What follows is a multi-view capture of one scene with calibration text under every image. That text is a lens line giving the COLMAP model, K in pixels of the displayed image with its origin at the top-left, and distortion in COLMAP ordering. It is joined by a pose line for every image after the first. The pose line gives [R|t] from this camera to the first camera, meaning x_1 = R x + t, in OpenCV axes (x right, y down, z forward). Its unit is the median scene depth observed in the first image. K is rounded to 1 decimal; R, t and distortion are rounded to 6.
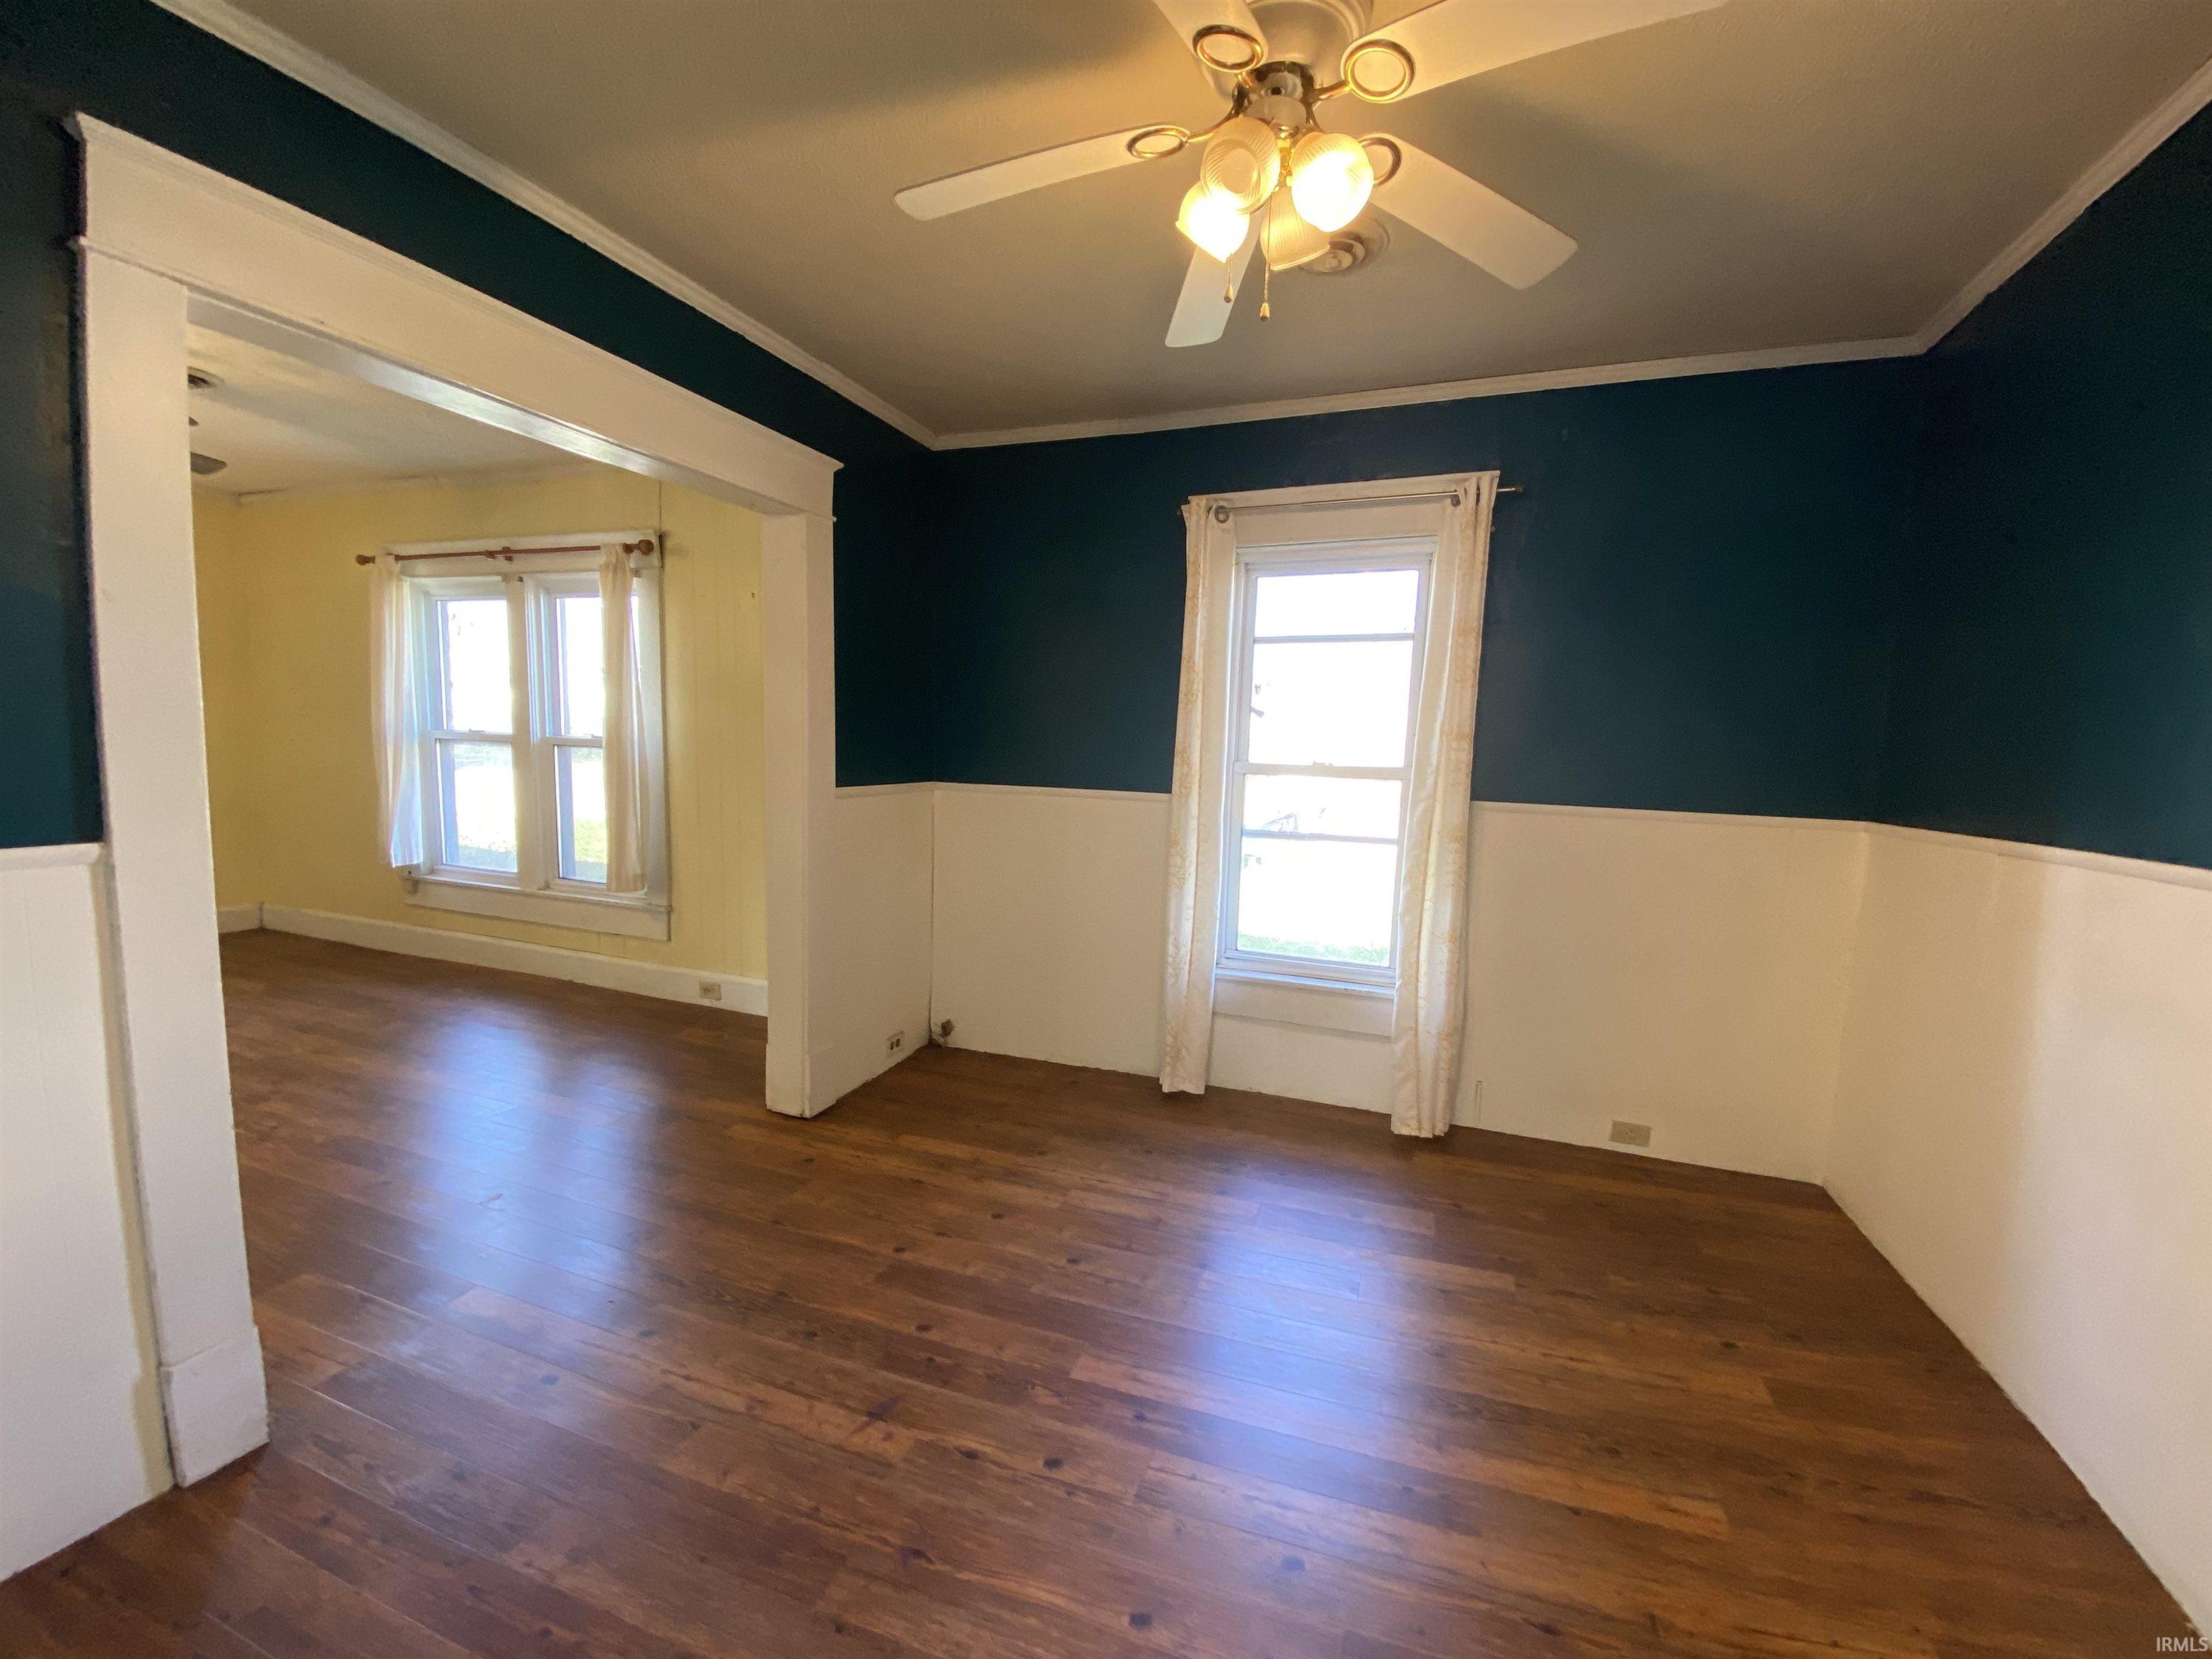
lens RADIAL K [[892.3, 0, 1104.9], [0, 892.3, 839.1], [0, 0, 1]] dist [0.034595, -0.030499]
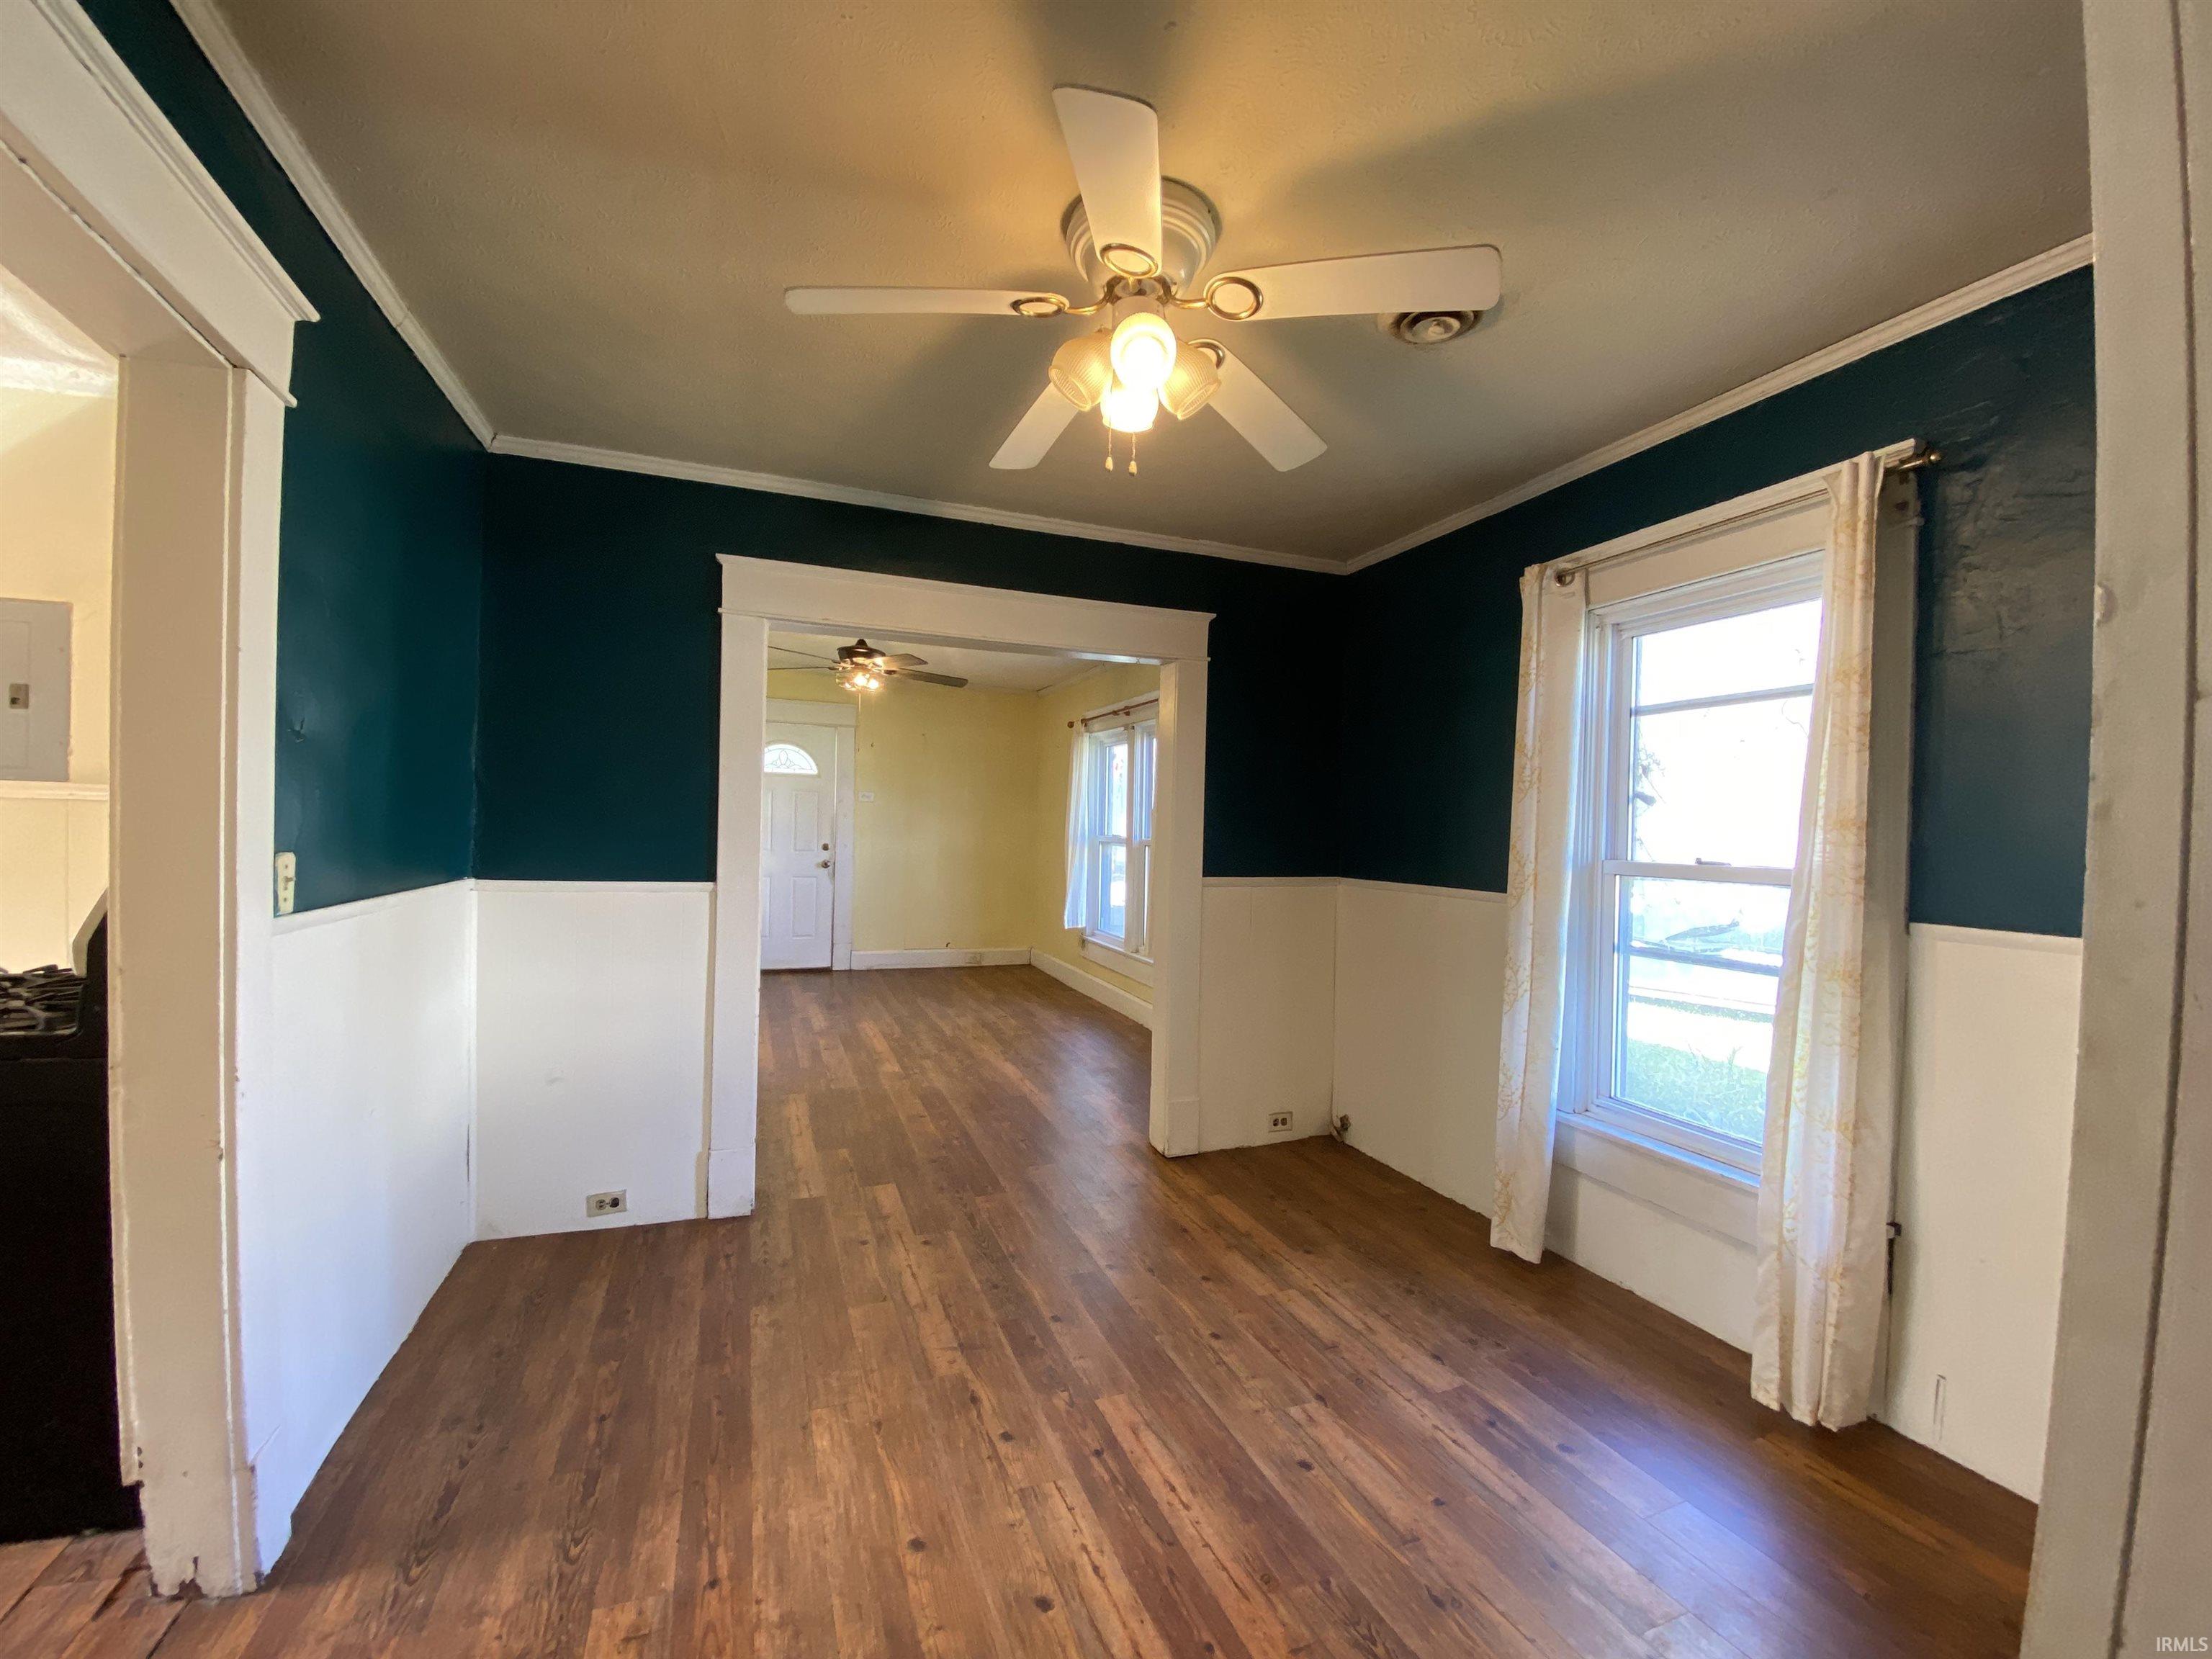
lens RADIAL K [[892.3, 0, 1104.9], [0, 892.3, 839.1], [0, 0, 1]] dist [0.034595, -0.030499]
pose [[0.657723, -0.005815, -0.753238, 0.477009], [-0.086750, 0.992732, -0.083413, 0.002703], [0.748248, 0.120206, 0.652438, 0.122040]]
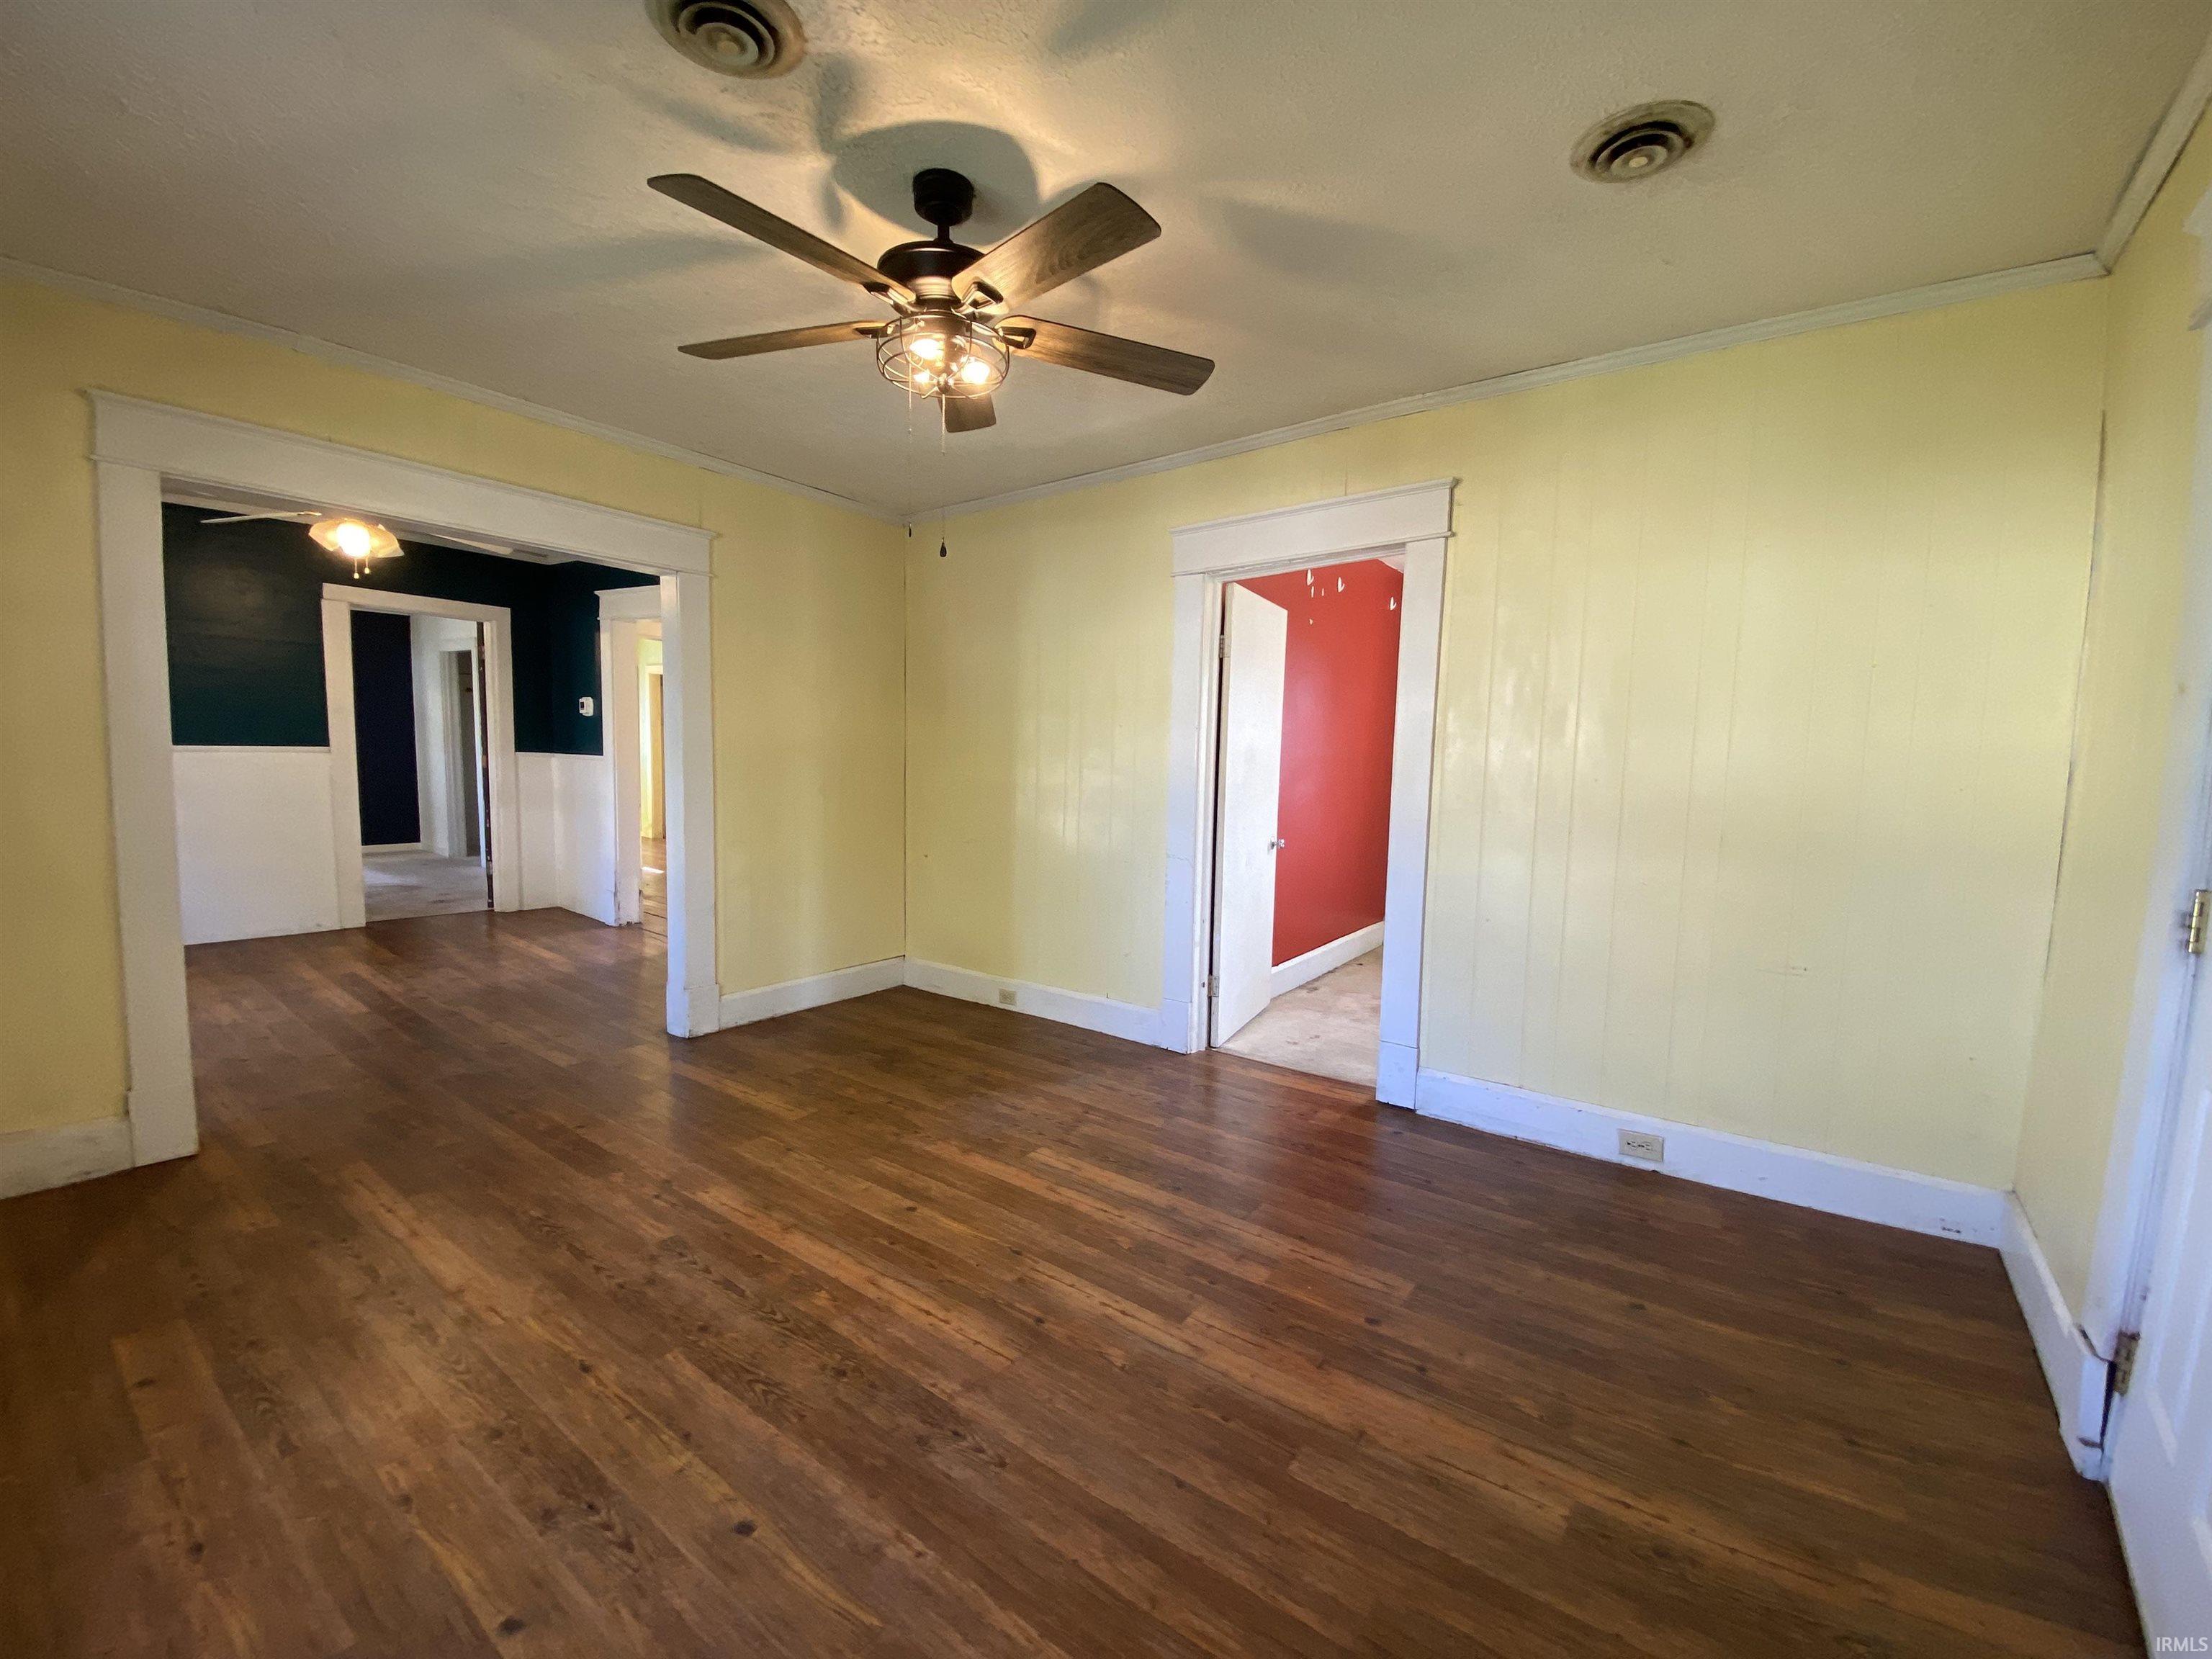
lens RADIAL K [[892.3, 0, 1104.9], [0, 892.3, 839.1], [0, 0, 1]] dist [0.034595, -0.030499]
pose [[-0.953228, -0.093745, 0.287347, -1.399071], [-0.033998, 0.977908, 0.206253, -0.200858], [-0.300334, 0.186837, -0.935356, 1.453175]]
